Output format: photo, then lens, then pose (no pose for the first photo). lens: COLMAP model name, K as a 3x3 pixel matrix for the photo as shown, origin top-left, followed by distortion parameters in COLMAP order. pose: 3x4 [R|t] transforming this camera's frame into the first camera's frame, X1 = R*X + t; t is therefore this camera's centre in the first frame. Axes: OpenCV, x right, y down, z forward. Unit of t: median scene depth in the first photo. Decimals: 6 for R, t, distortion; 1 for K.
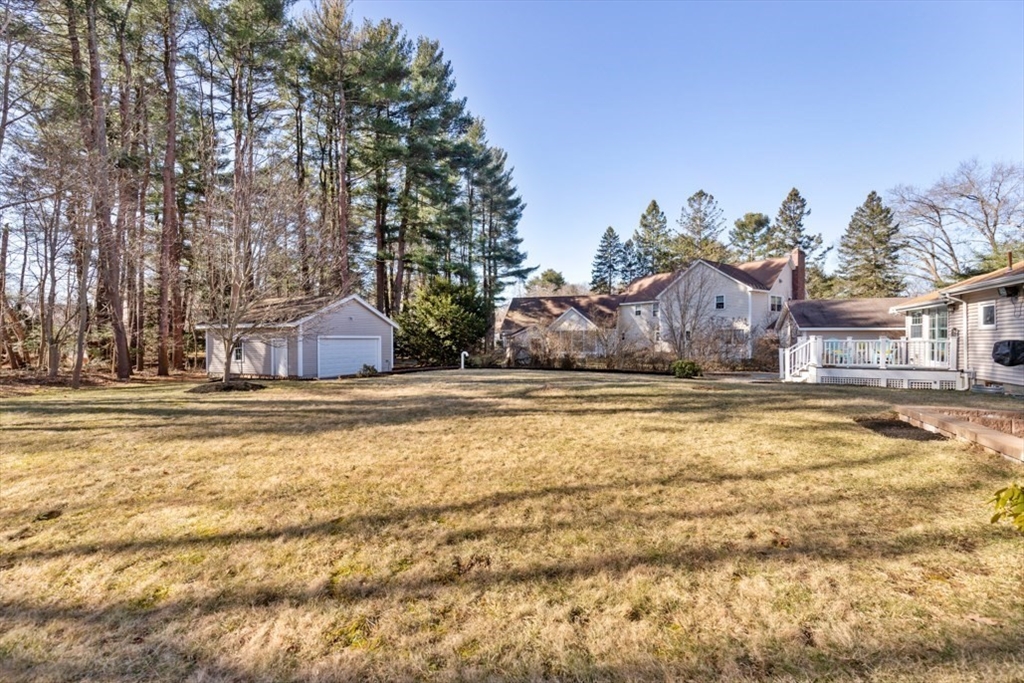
lens RADIAL K [[467.8, 0, 511.8], [0, 467.8, 350.1], [0, 0, 1]] dist [0.004302, -0.000525]
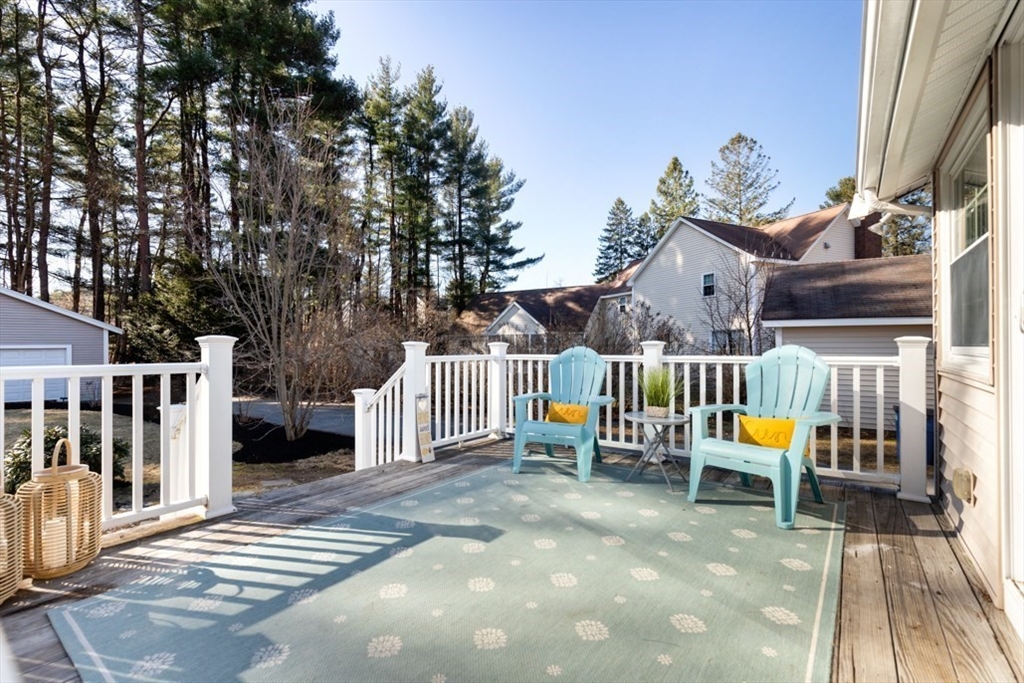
lens RADIAL K [[467.8, 0, 511.8], [0, 467.8, 350.1], [0, 0, 1]] dist [0.004302, -0.000525]
pose [[0.978351, 0.000417, -0.206954, 0.201254], [-0.003092, 0.999916, -0.012599, -0.005972], [0.206931, 0.012966, 0.978270, 0.224861]]
